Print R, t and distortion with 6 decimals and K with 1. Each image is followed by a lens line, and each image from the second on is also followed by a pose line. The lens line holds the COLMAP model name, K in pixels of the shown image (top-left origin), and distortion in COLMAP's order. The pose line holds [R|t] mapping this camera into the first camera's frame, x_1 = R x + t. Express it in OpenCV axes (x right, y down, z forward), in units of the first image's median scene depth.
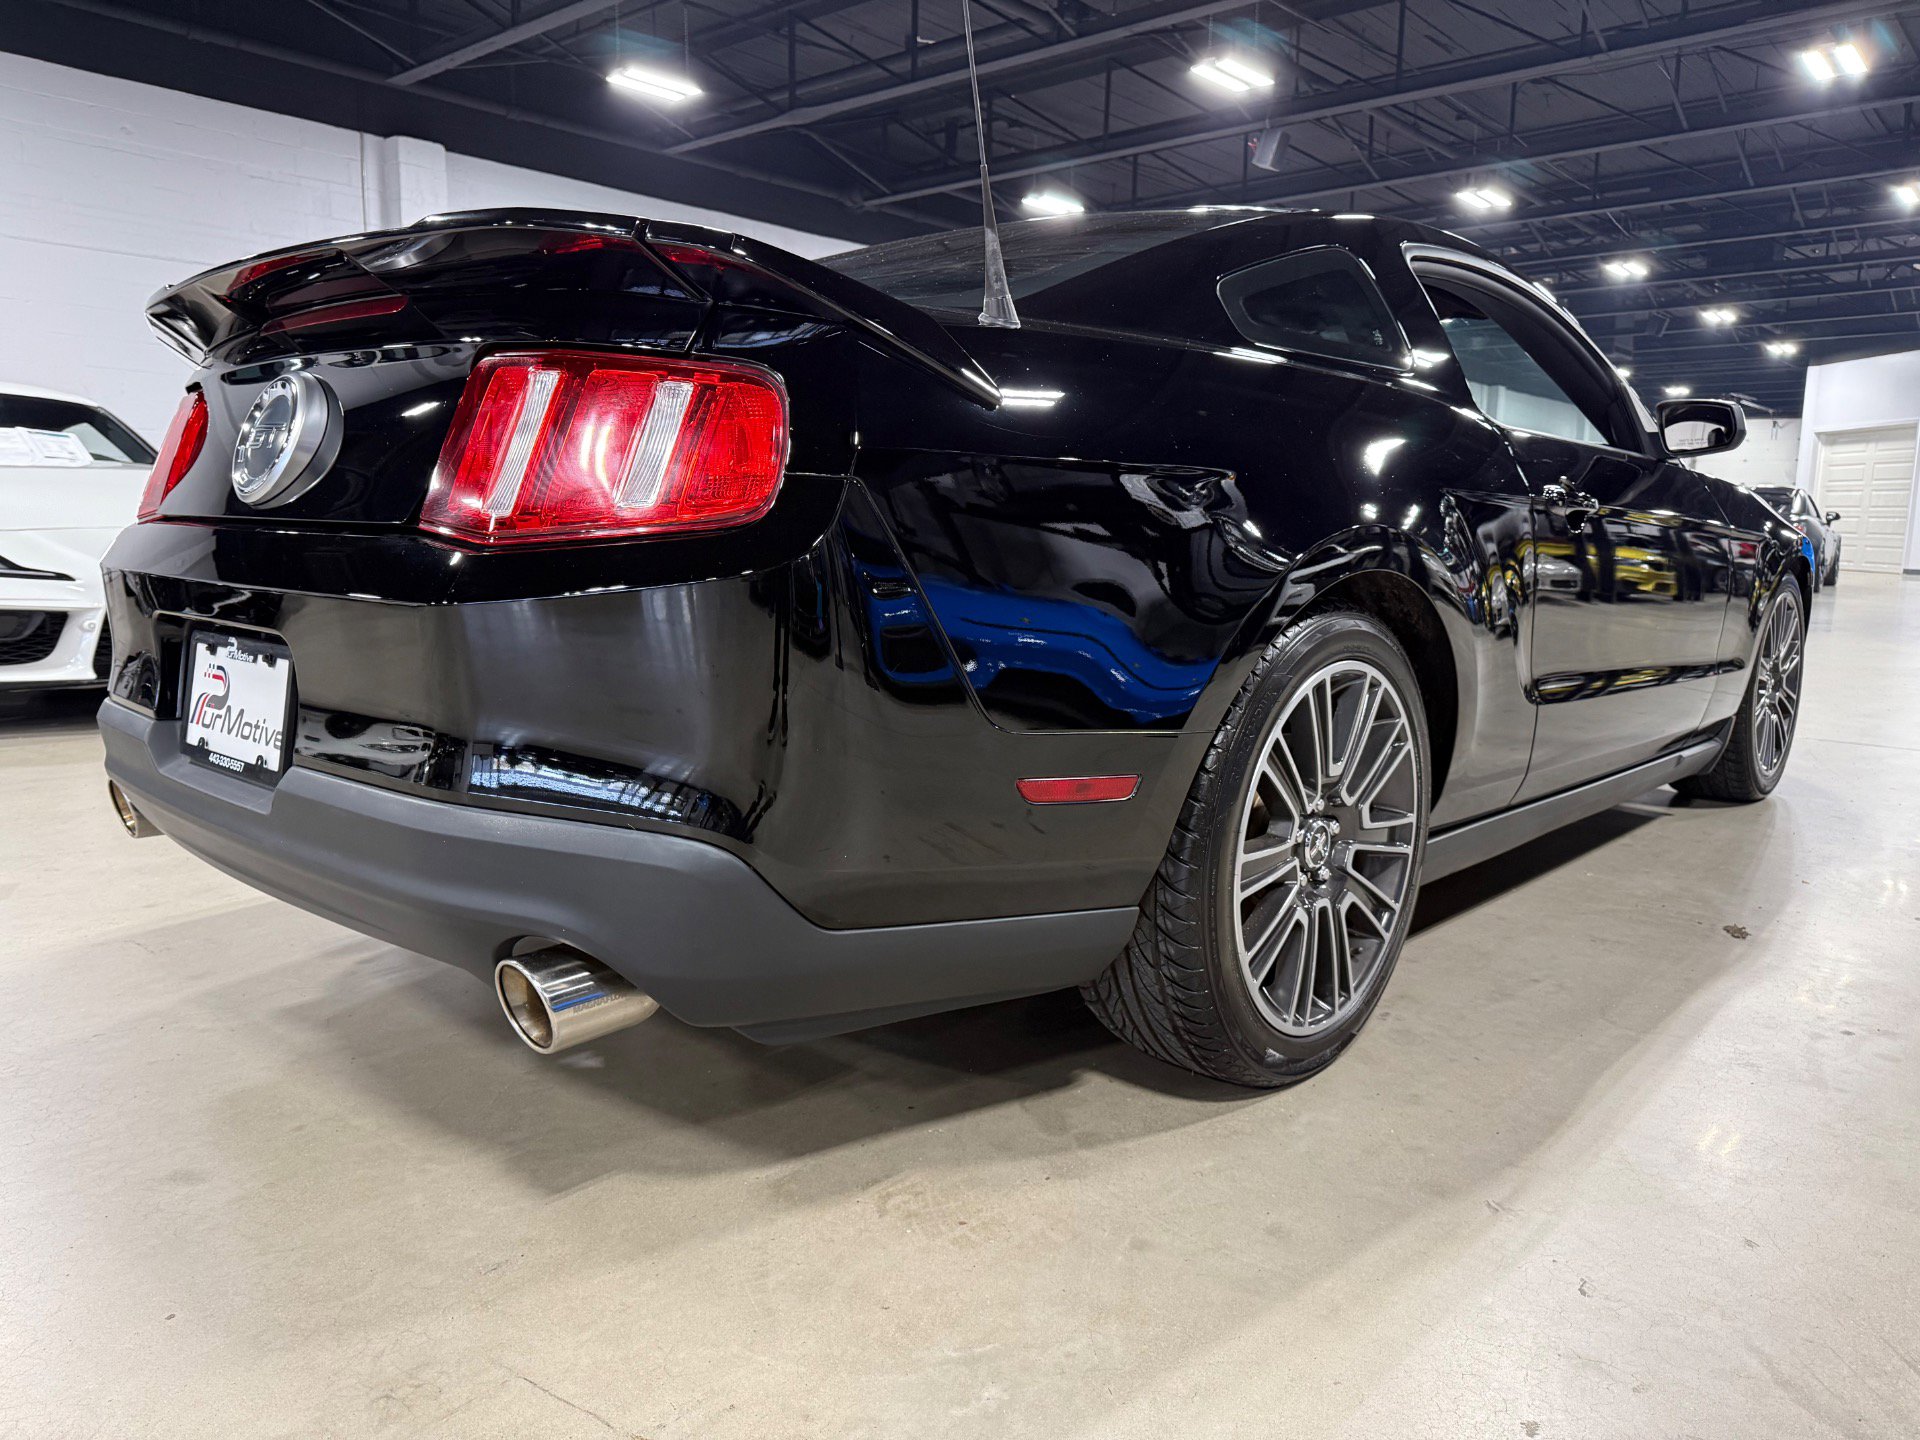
lens RADIAL K [[1351.1, 0, 954.4], [0, 1351.1, 710.1], [0, 0, 1]] dist [0.009667, -0.003445]
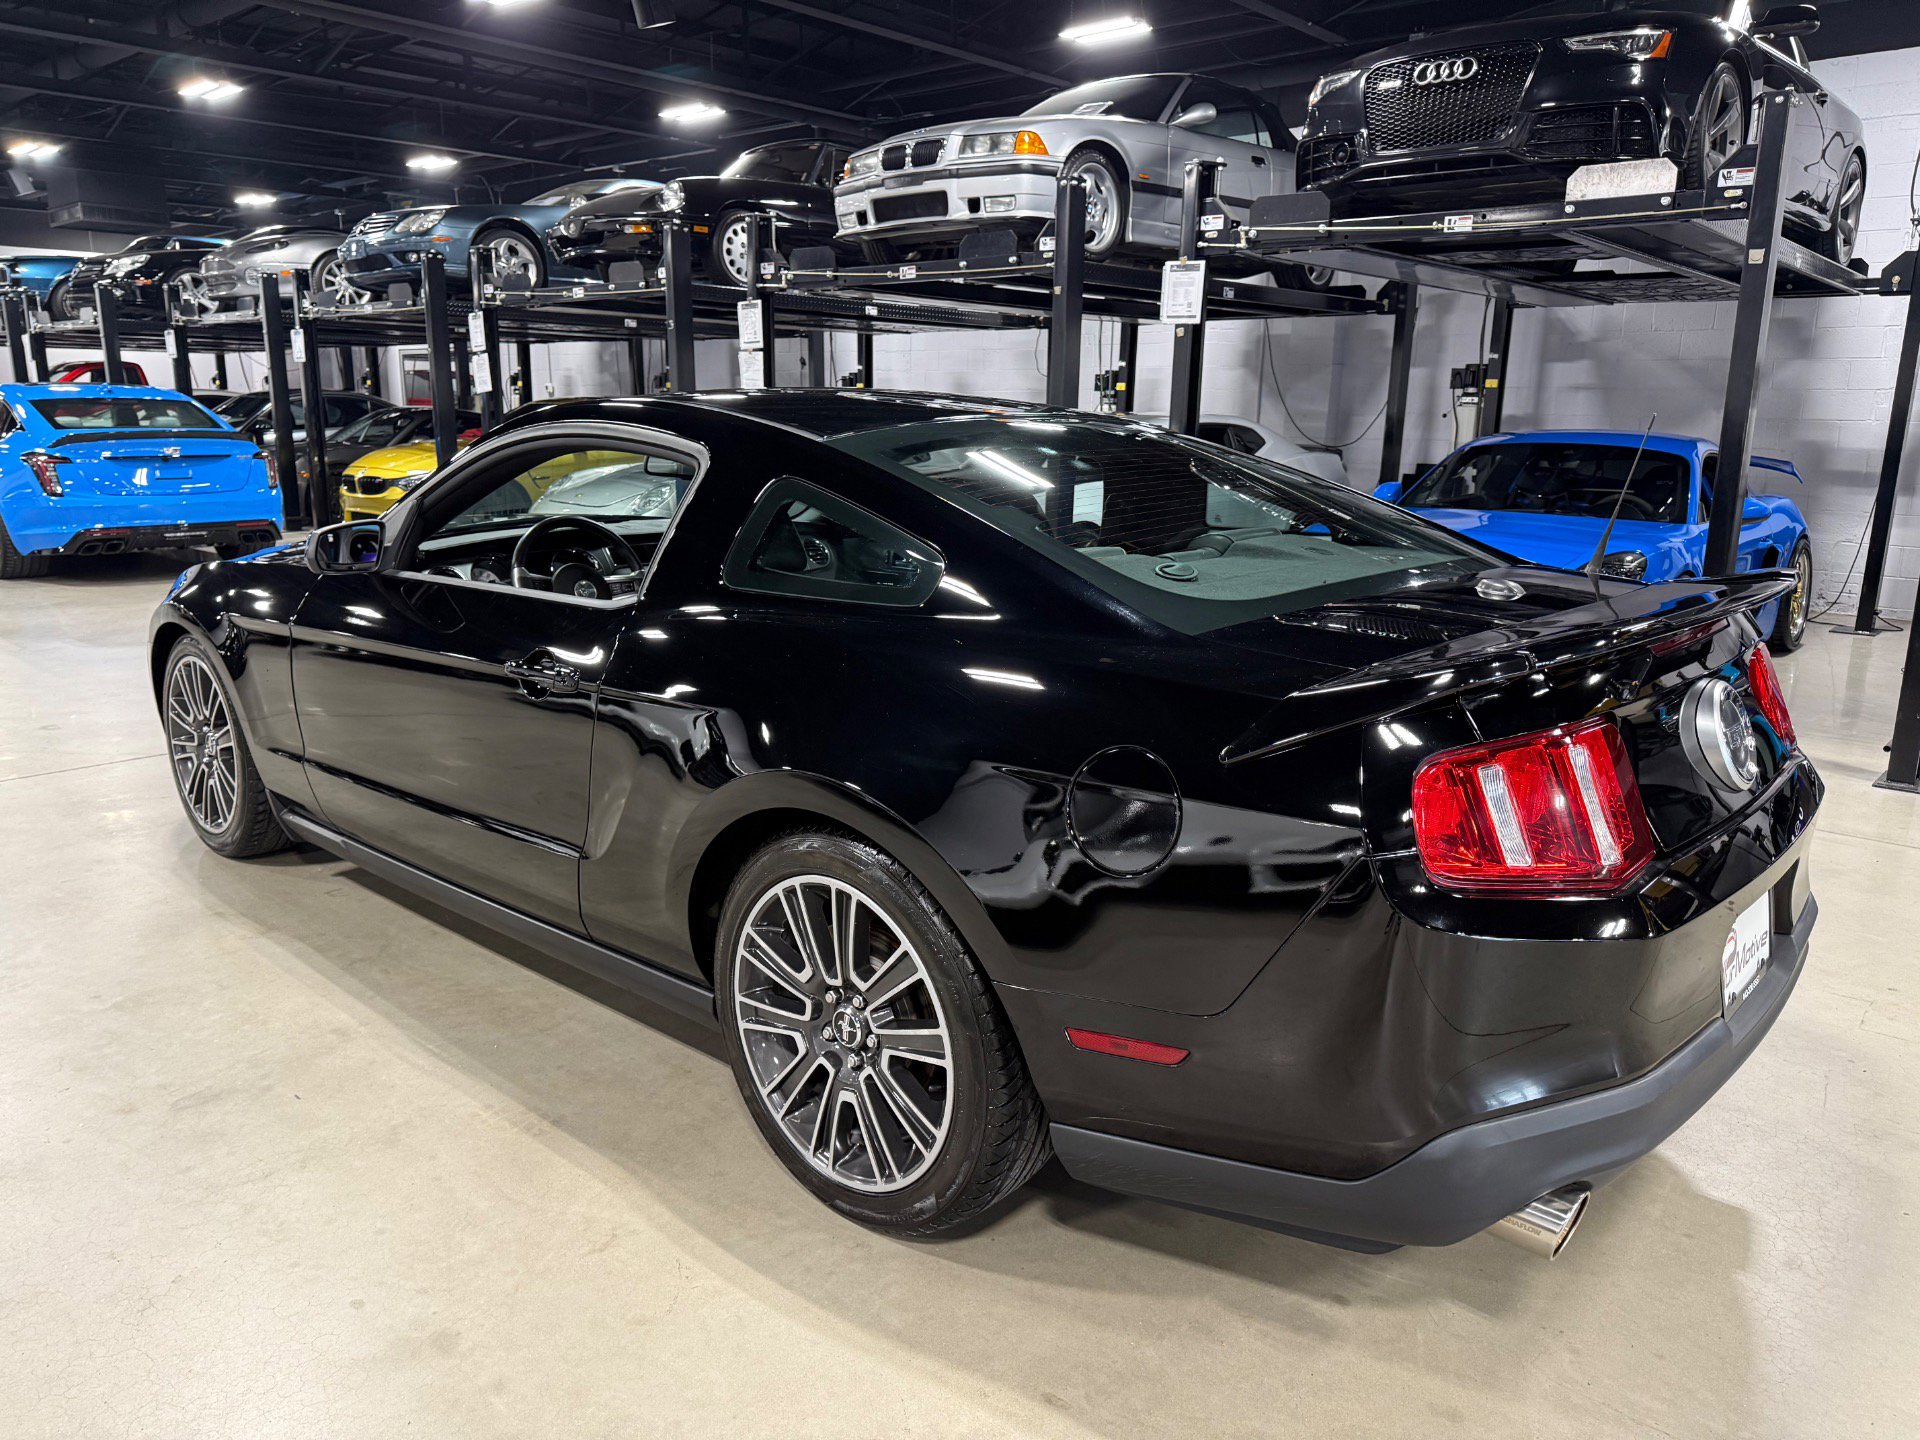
lens RADIAL K [[1355.4, 0, 966.9], [0, 1355.4, 712.4], [0, 0, 1]] dist [0.004292, -0.002929]
pose [[0.007130, -0.232911, 0.972472, -1.593848], [0.132695, 0.964117, 0.229937, -0.556389], [-0.991131, 0.127403, 0.037781, 1.523493]]
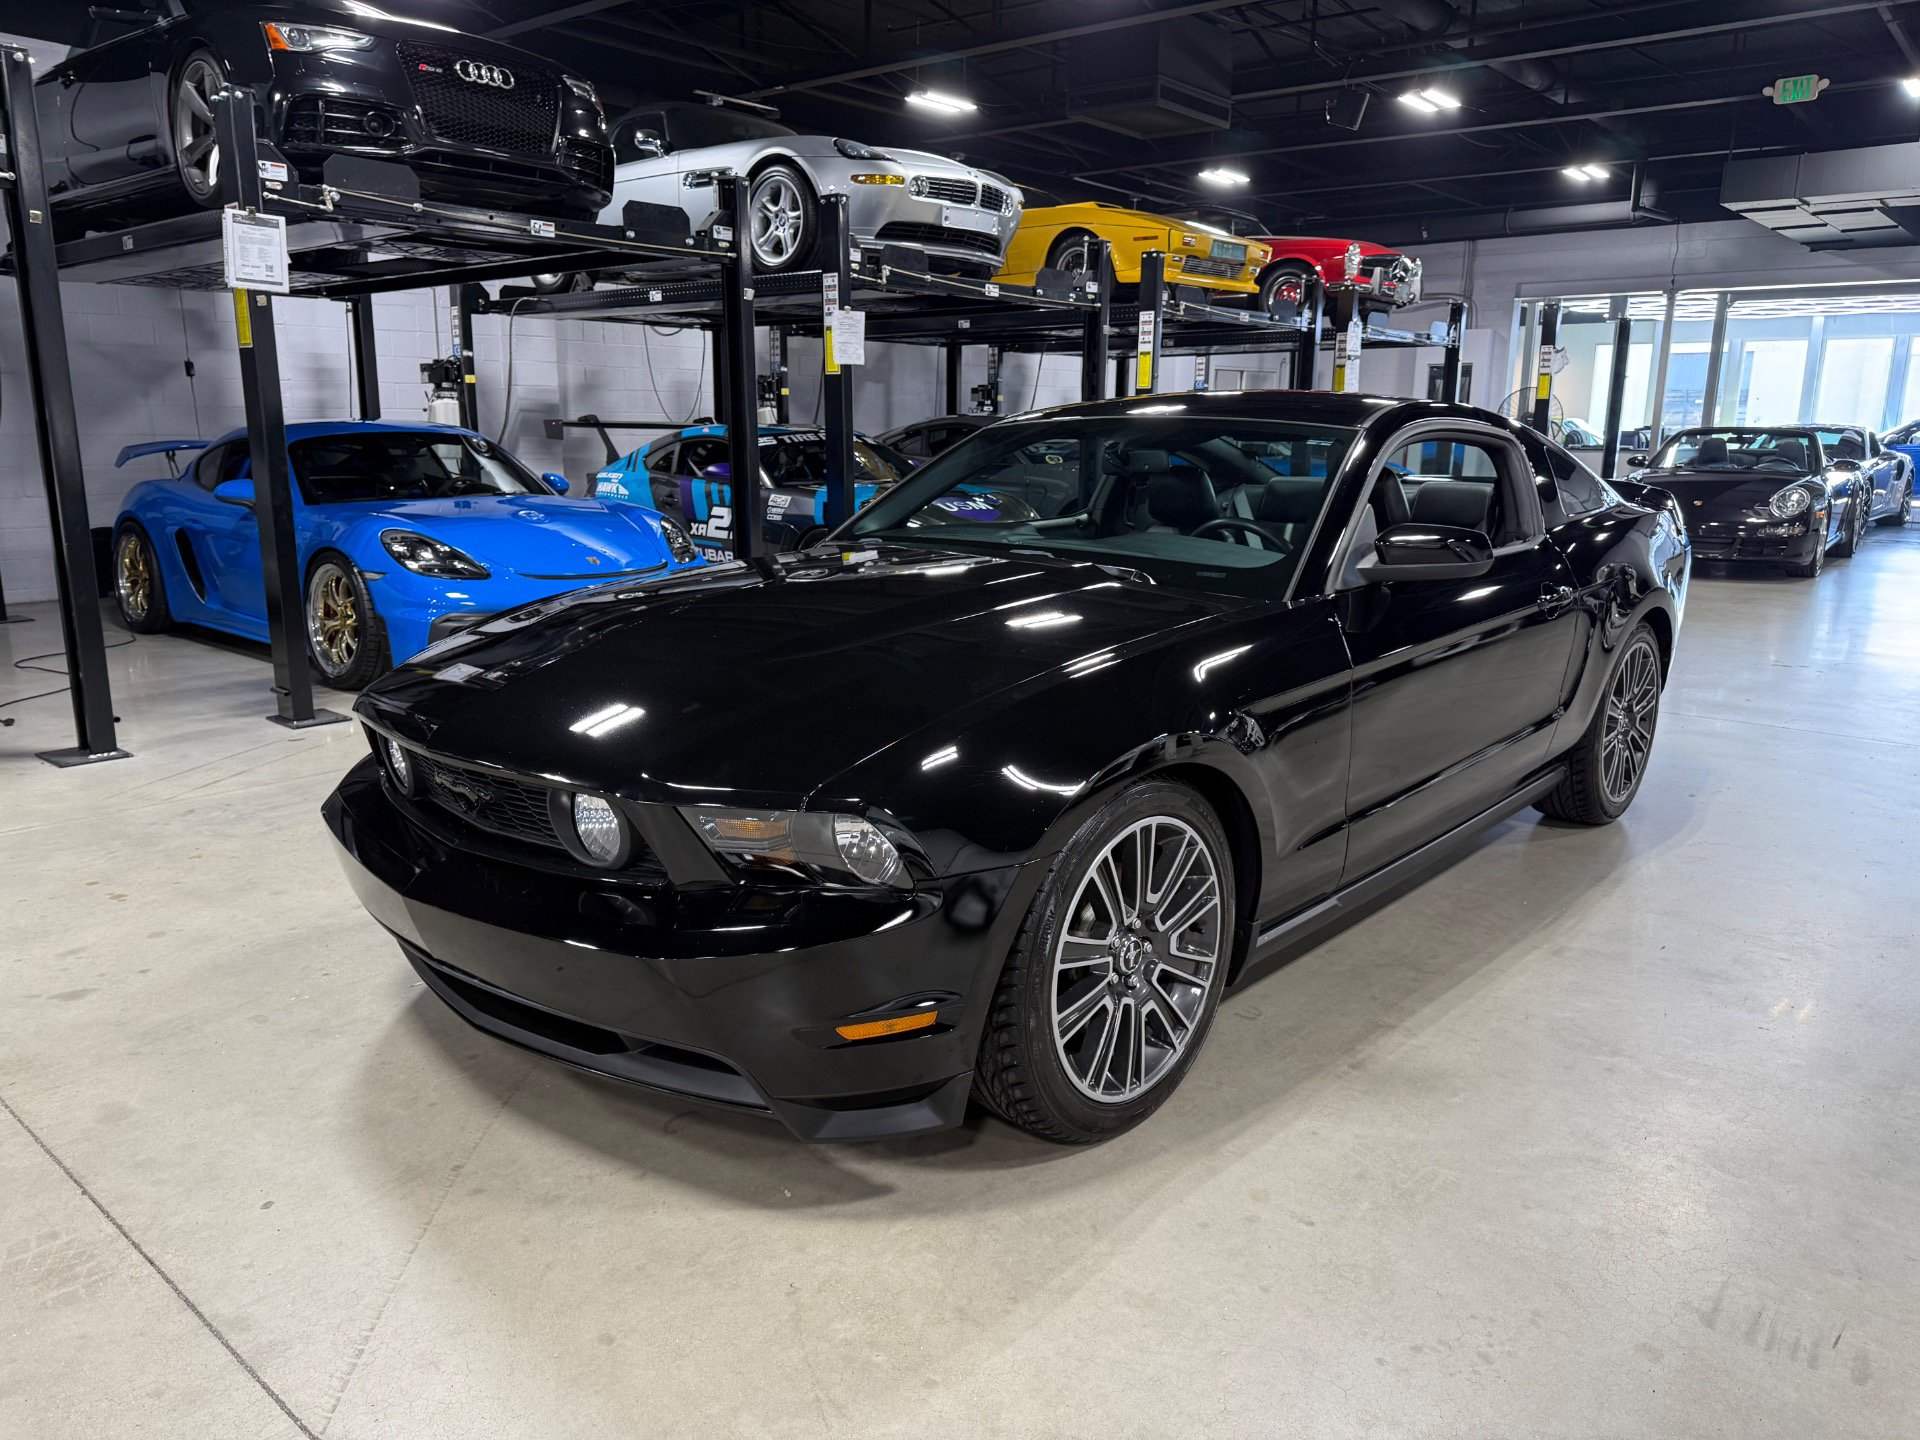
lens RADIAL K [[1352.1, 0, 963.6], [0, 1352.1, 711.8], [0, 0, 1]] dist [0.010918, -0.007034]
pose [[-0.999503, -0.029823, 0.010244, 0.723866], [-0.024428, 0.937711, 0.346557, -0.858568], [-0.019941, 0.346134, -0.937973, 4.059656]]
